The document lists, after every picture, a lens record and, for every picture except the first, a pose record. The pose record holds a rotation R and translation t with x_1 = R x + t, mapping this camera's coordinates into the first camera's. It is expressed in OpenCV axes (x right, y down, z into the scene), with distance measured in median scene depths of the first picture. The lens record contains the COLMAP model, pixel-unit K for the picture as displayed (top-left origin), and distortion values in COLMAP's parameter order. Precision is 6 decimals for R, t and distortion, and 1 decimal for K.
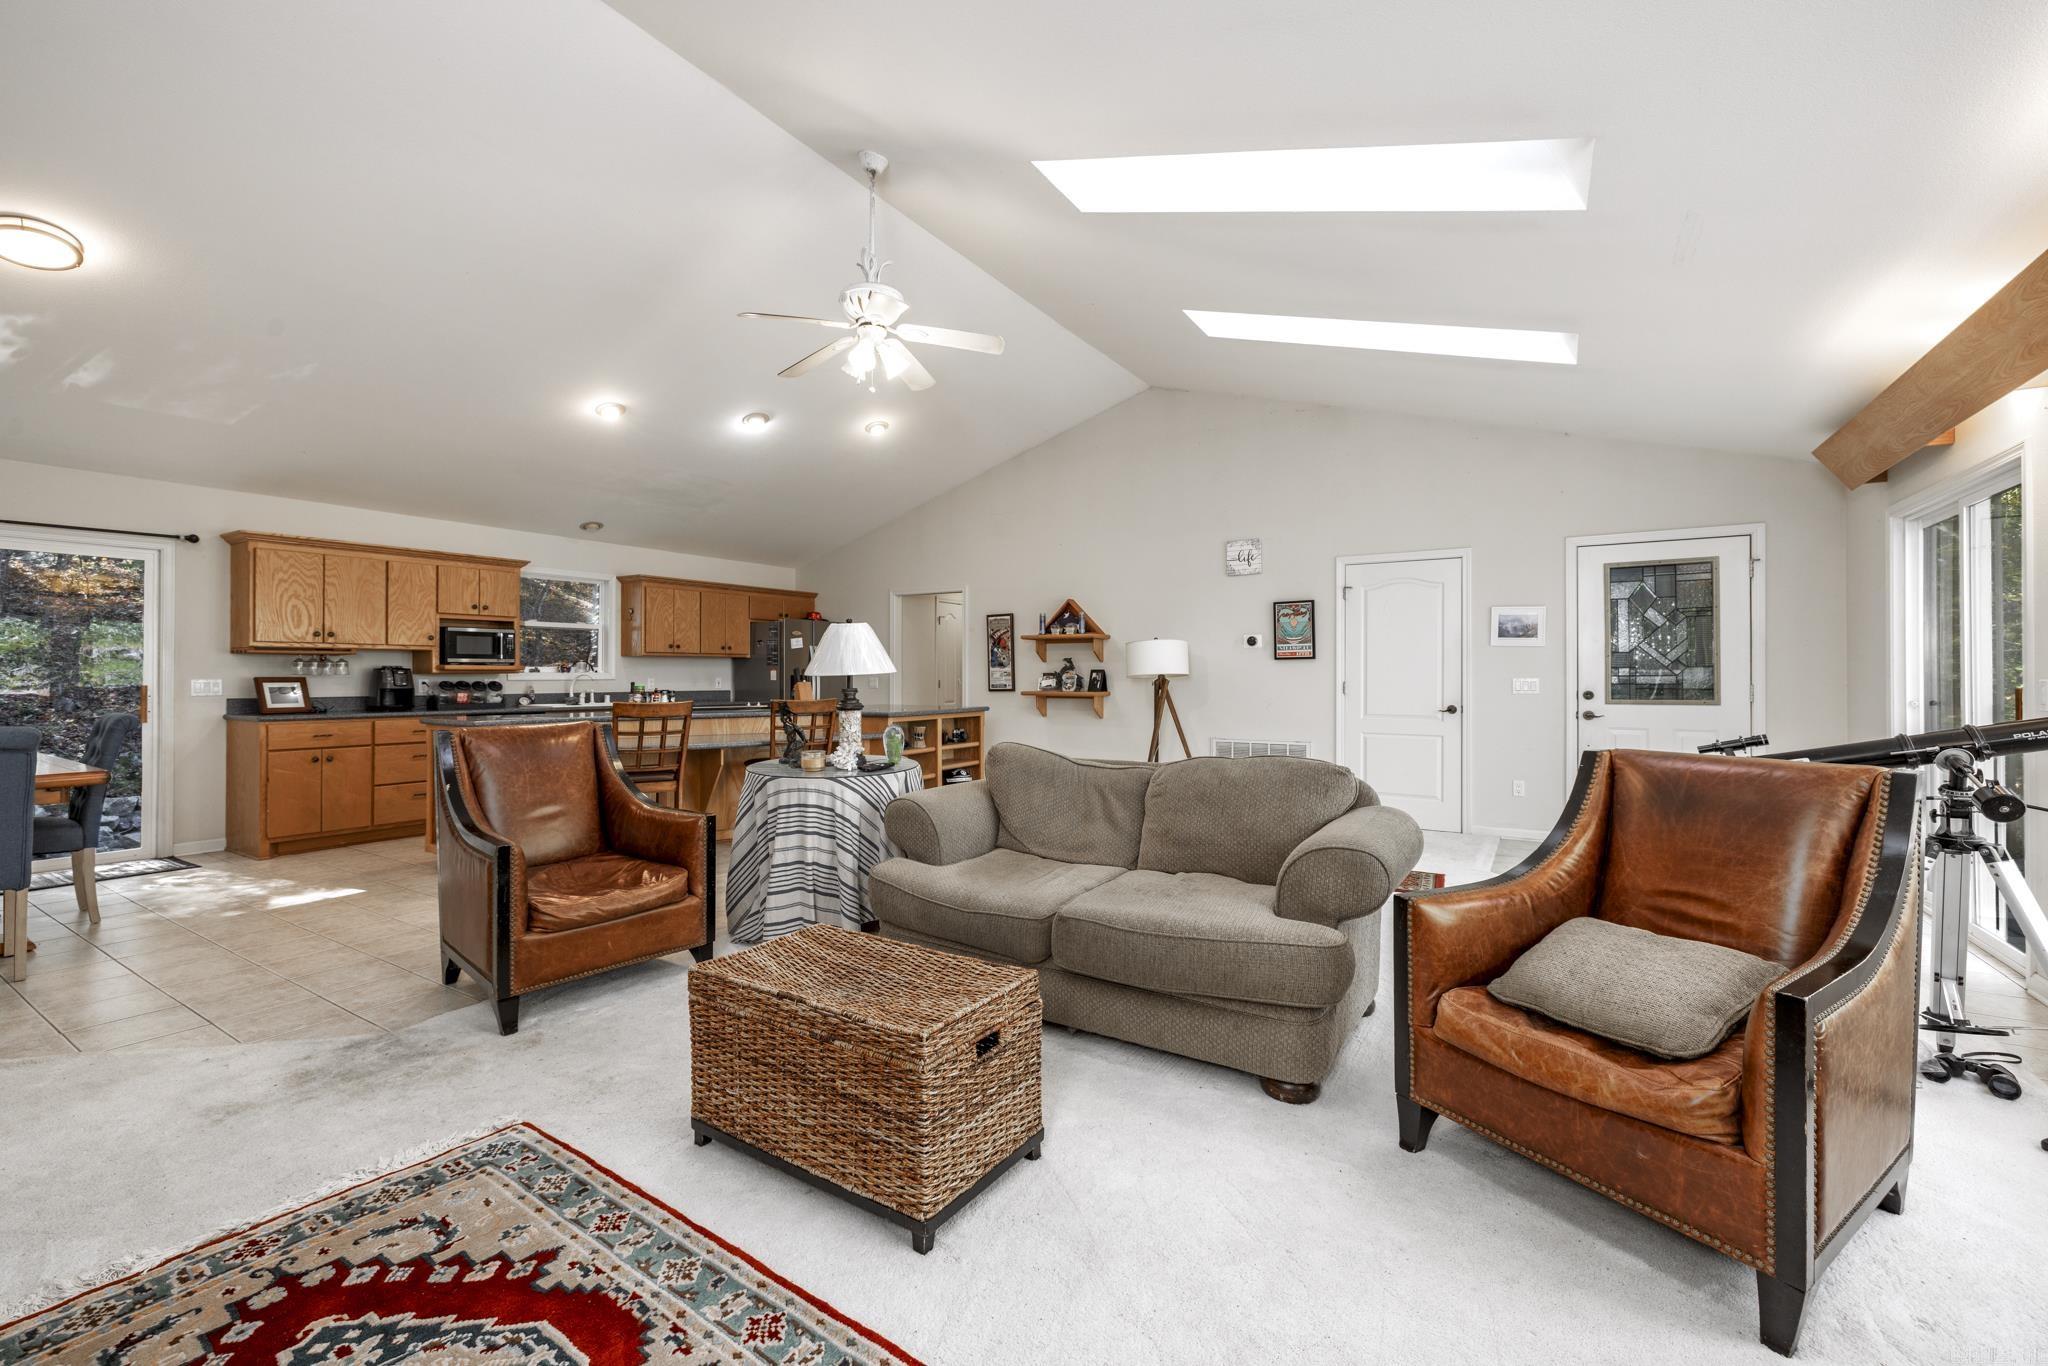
lens RADIAL K [[877.3, 0, 1024.8], [0, 877.3, 669.8], [0, 0, 1]] dist [-0.001339, 0.000034]
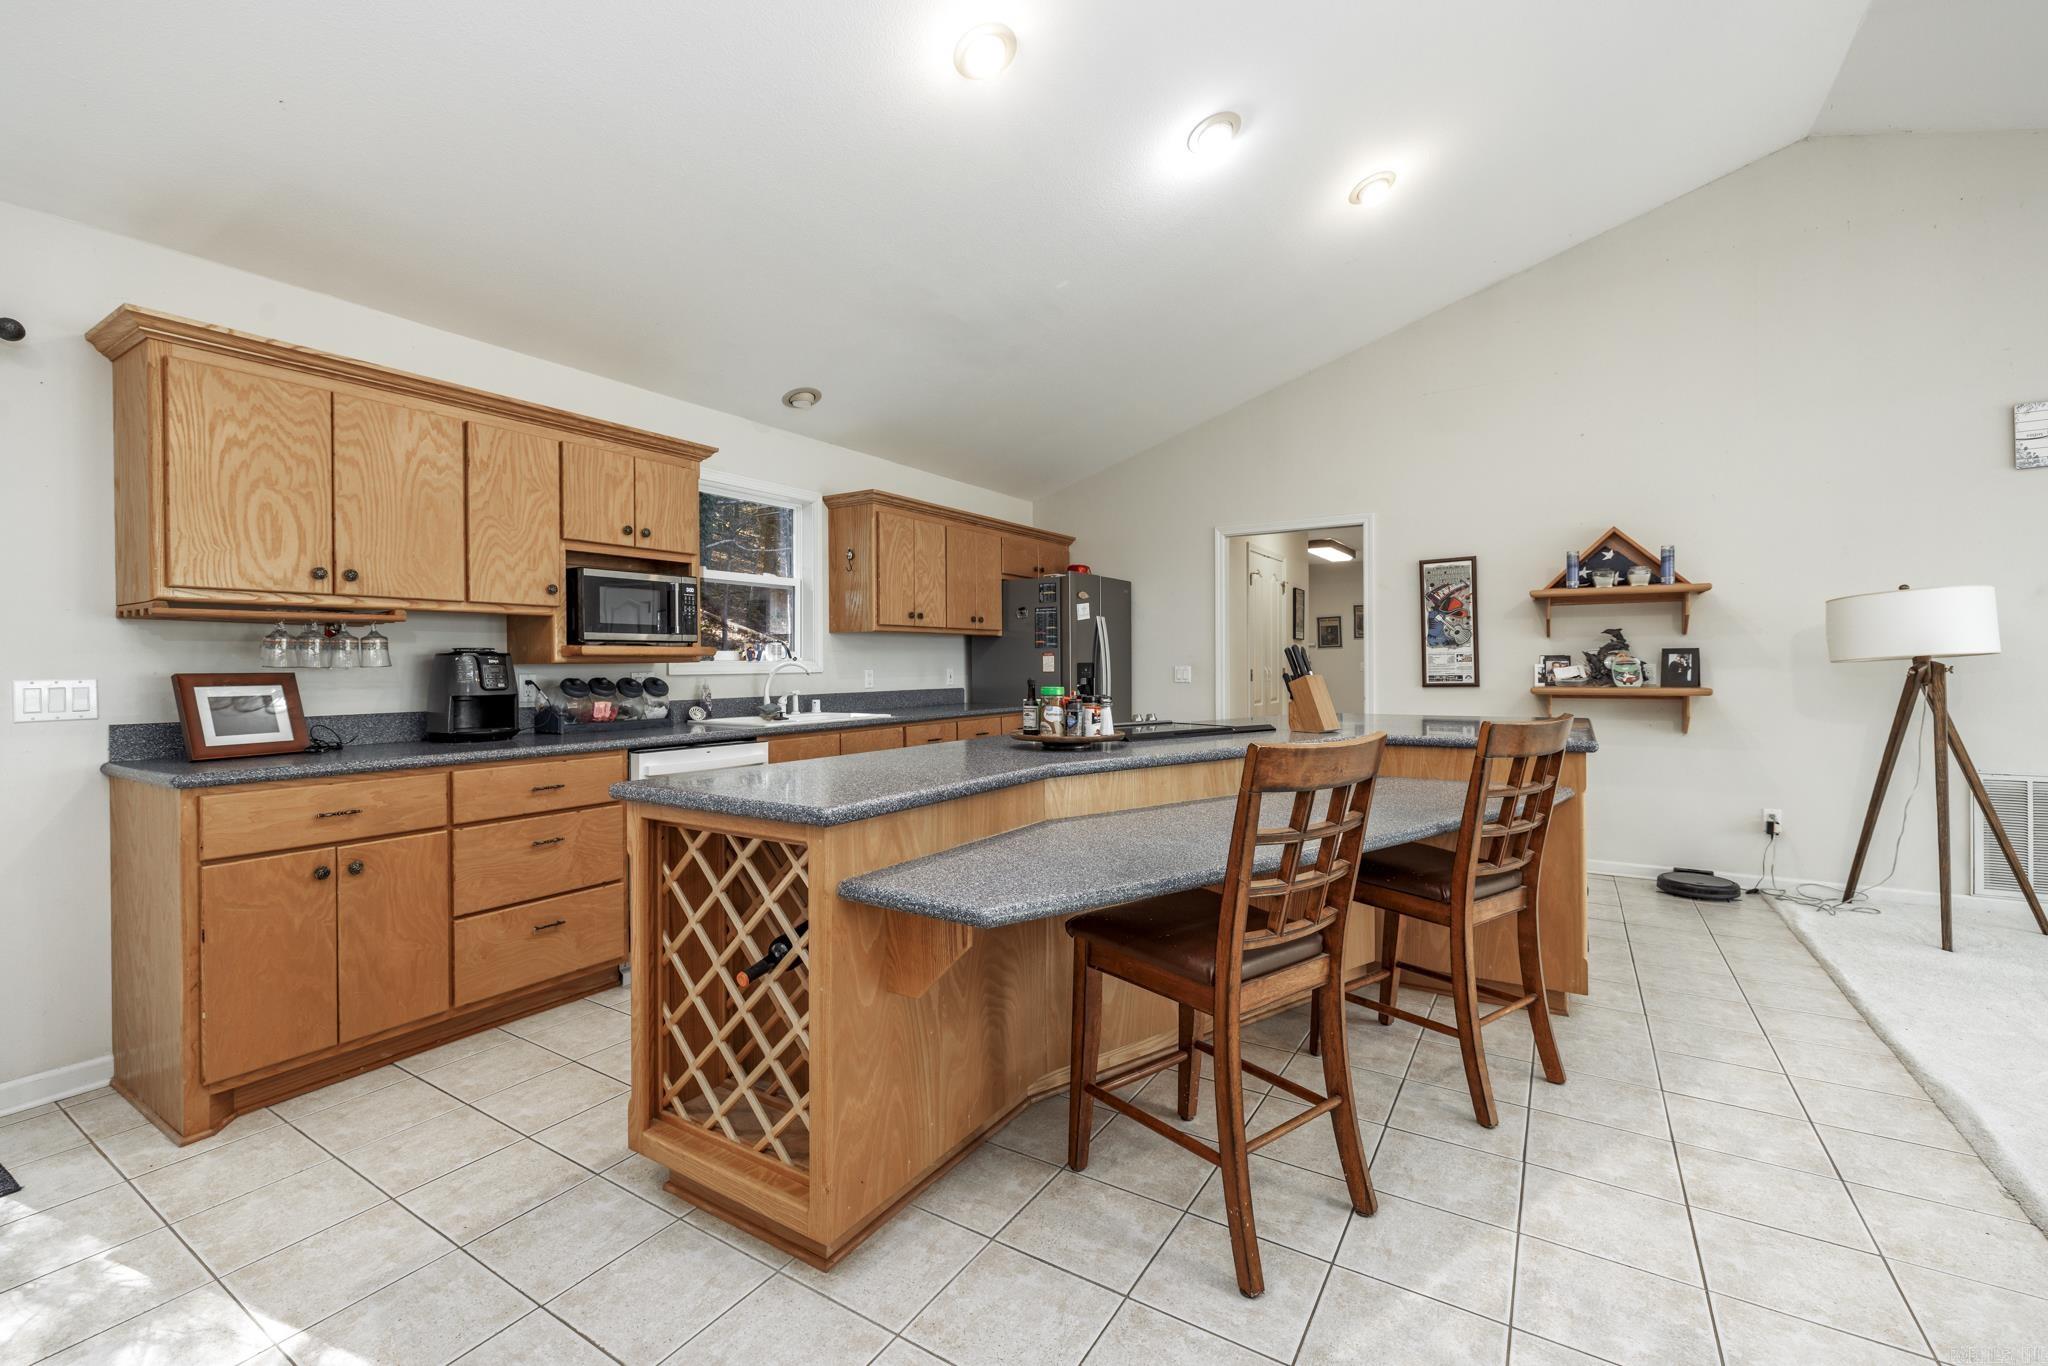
lens RADIAL K [[877.3, 0, 1008.6], [0, 877.3, 669.7], [0, 0, 1]] dist [-0.001339, 0.000034]
pose [[0.999936, -0.007669, -0.008345, -0.402048], [0.007770, 0.999896, 0.012185, 0.003692], [0.008251, -0.012250, 0.999891, 0.493697]]
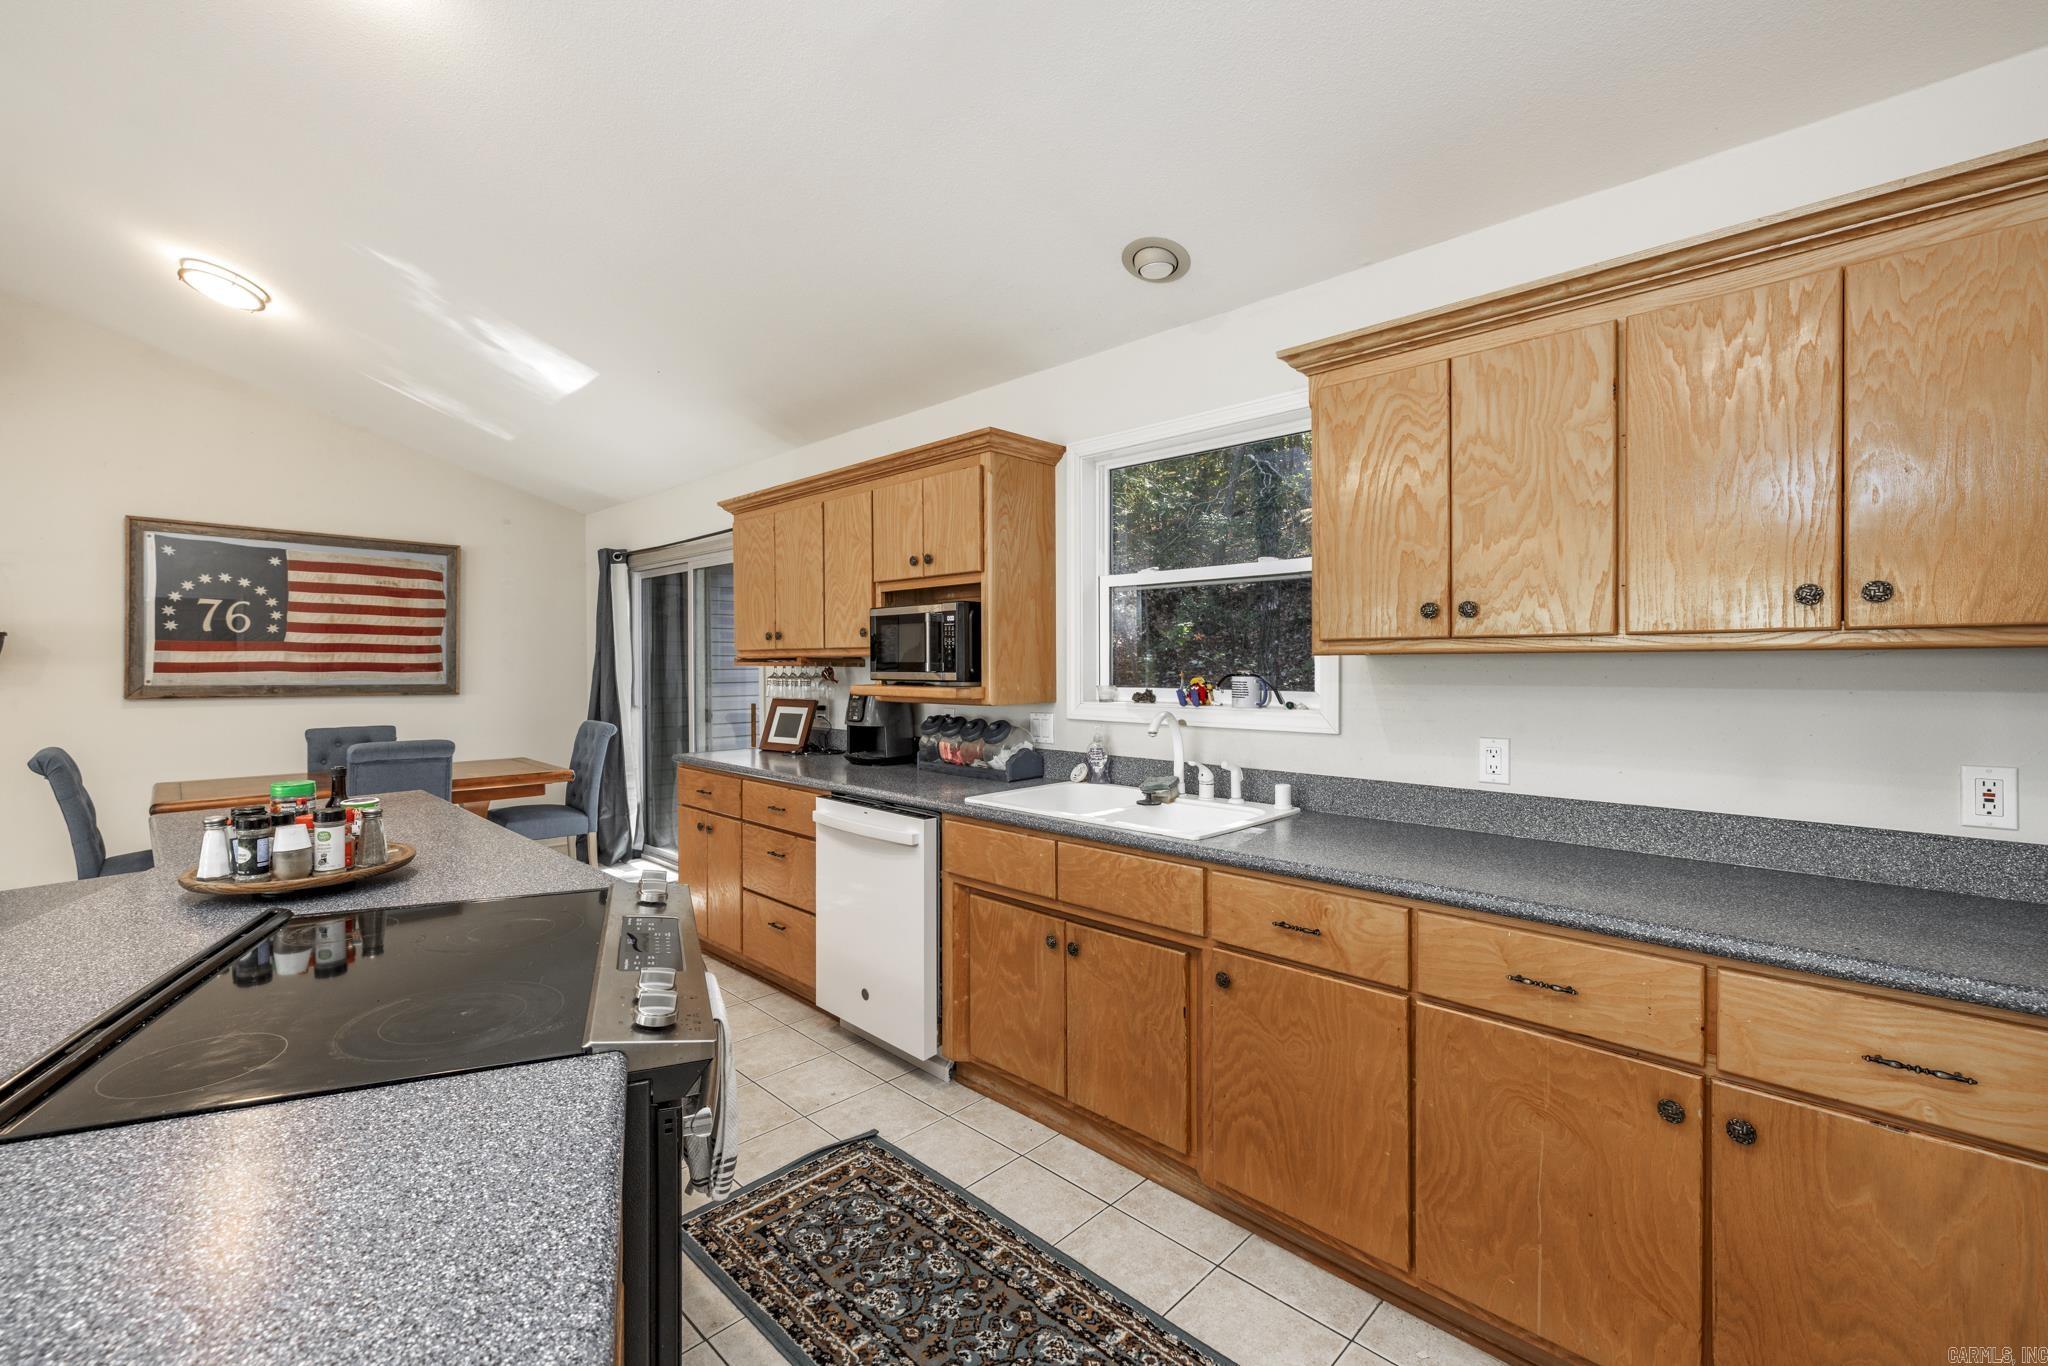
lens RADIAL K [[877.3, 0, 1008.7], [0, 877.3, 668.5], [0, 0, 1]] dist [-0.001339, 0.000034]
pose [[-0.203566, 0.012098, -0.978987, -0.177585], [0.010593, 0.999892, 0.010154, -0.018472], [0.979004, -0.008303, -0.203672, 1.134529]]
